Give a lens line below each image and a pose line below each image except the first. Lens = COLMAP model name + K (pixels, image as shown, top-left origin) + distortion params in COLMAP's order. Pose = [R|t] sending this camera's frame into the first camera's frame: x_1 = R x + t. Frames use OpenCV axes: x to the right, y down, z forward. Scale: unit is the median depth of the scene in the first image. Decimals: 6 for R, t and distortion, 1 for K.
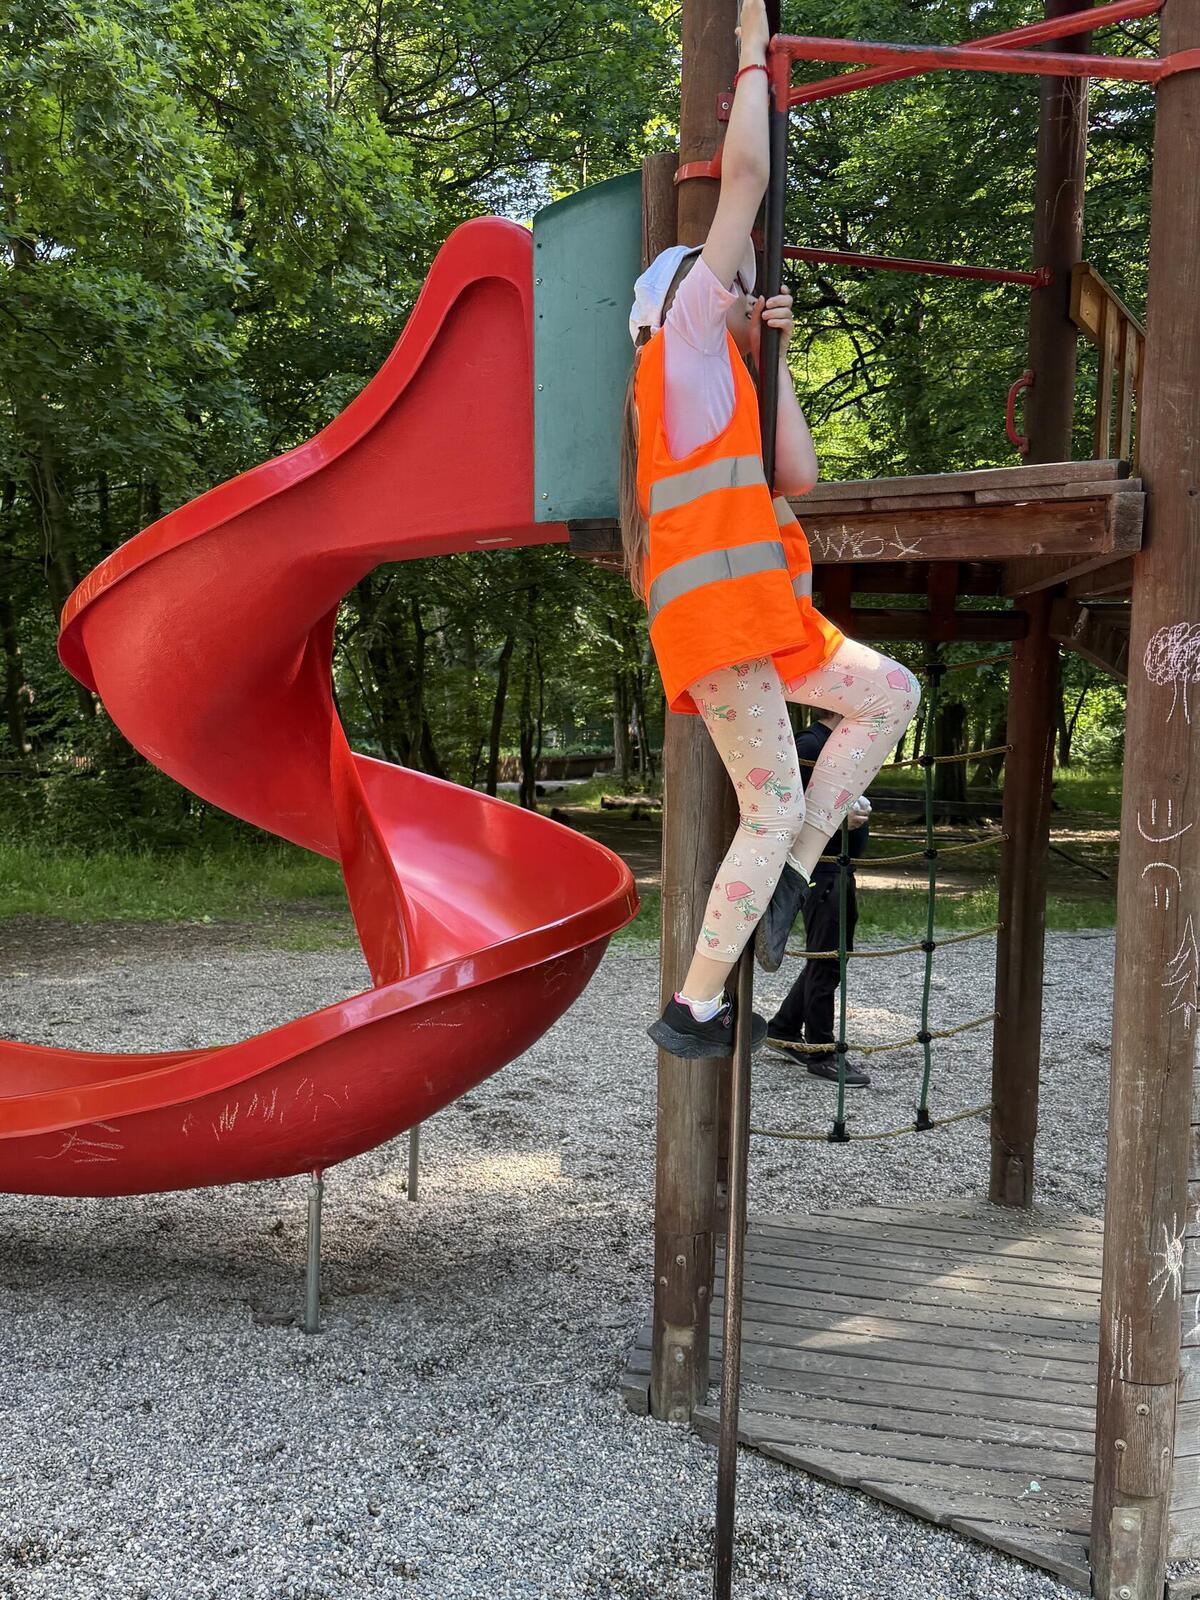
lens RADIAL K [[1571.5, 0, 604.9], [0, 1571.5, 801.6], [0, 0, 1]] dist [0.081841, 0.000000]
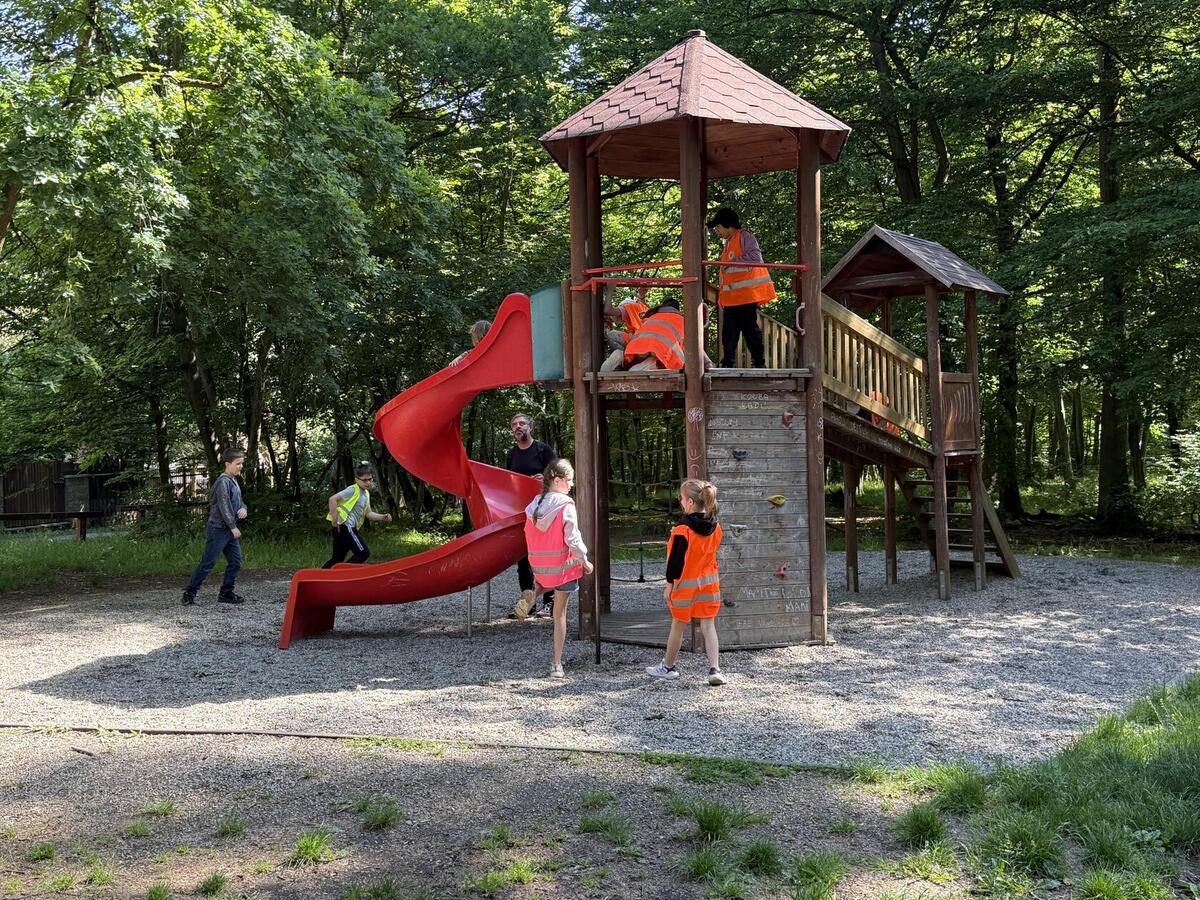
lens RADIAL K [[1360.2, 0, 601.2], [0, 1360.2, 448.2], [0, 0, 1]] dist [0.030017, 0.000000]
pose [[0.997500, -0.041445, 0.057244, -0.024900], [0.044890, 0.997173, -0.060264, 0.051251], [-0.054584, 0.062683, 0.996540, -0.652133]]
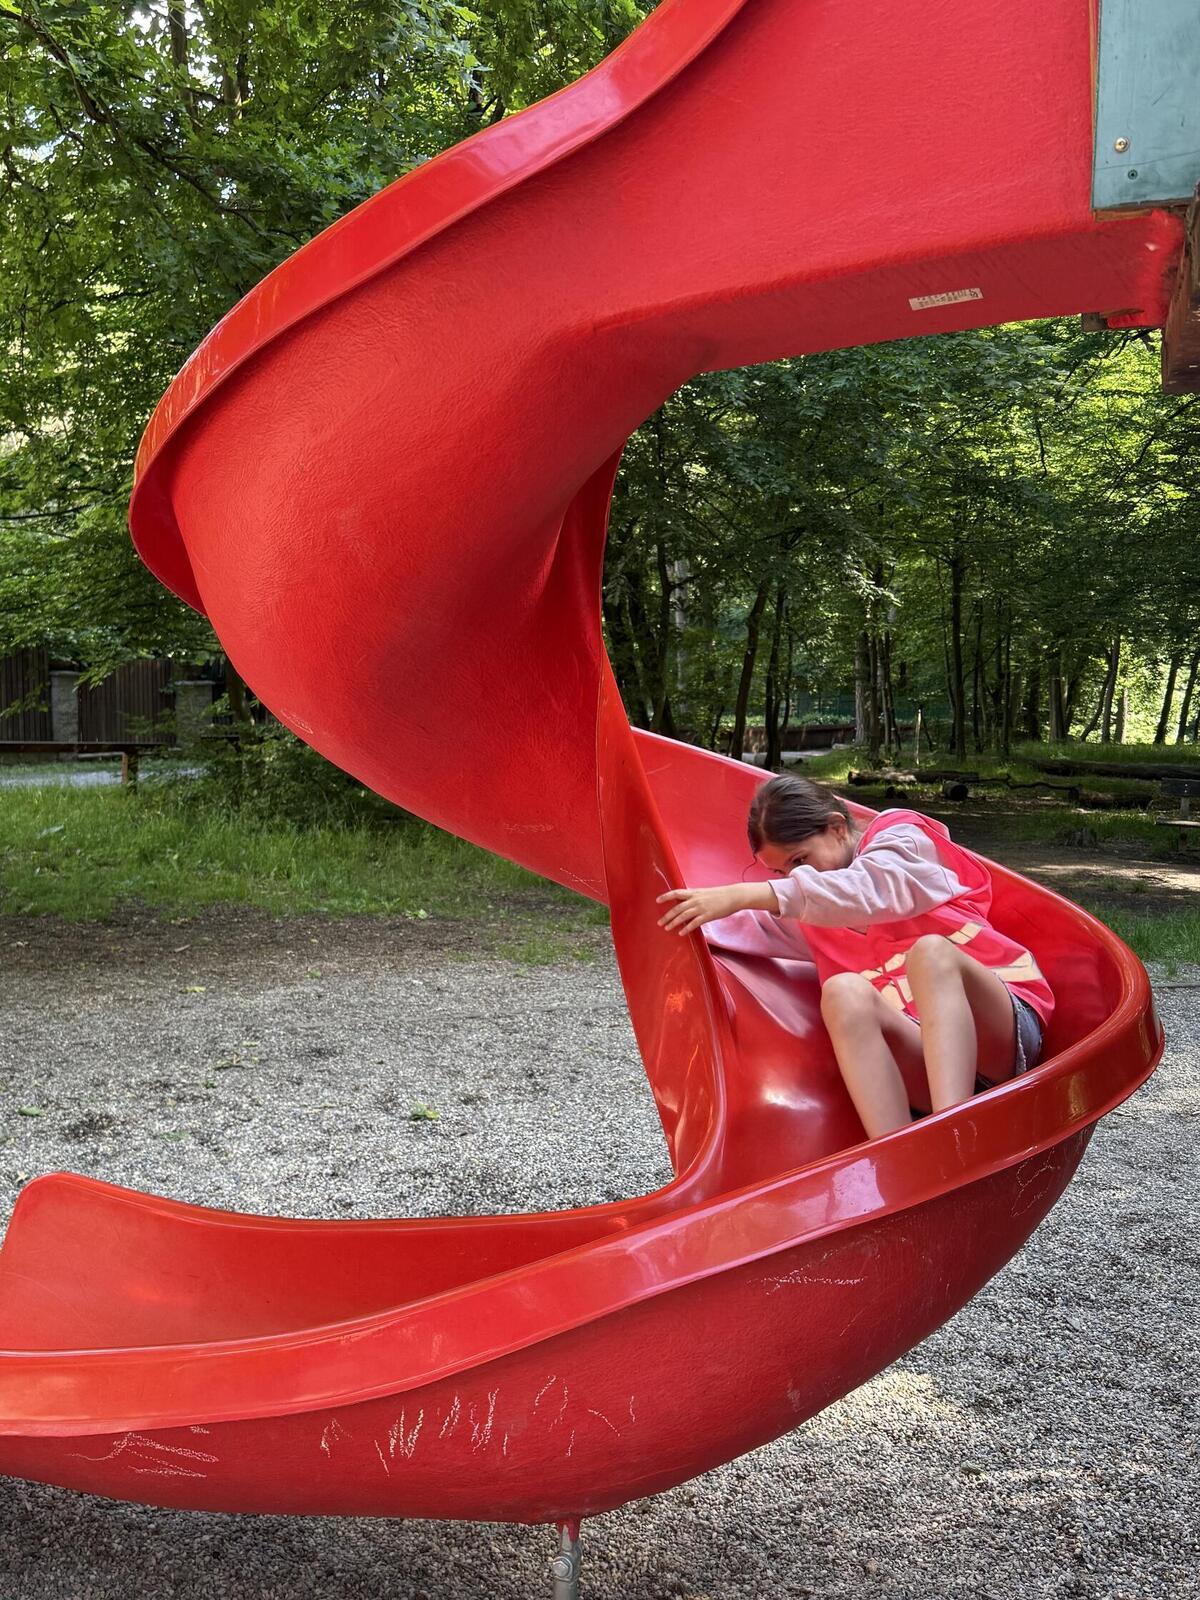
lens RADIAL K [[1571.5, 0, 601.5], [0, 1571.5, 798.7], [0, 0, 1]] dist [0.081841, 0.000000]
pose [[0.989661, 0.018993, -0.142160, -0.038439], [-0.016371, 0.999674, 0.019591, -0.006825], [0.142486, -0.017061, 0.989650, 0.183673]]
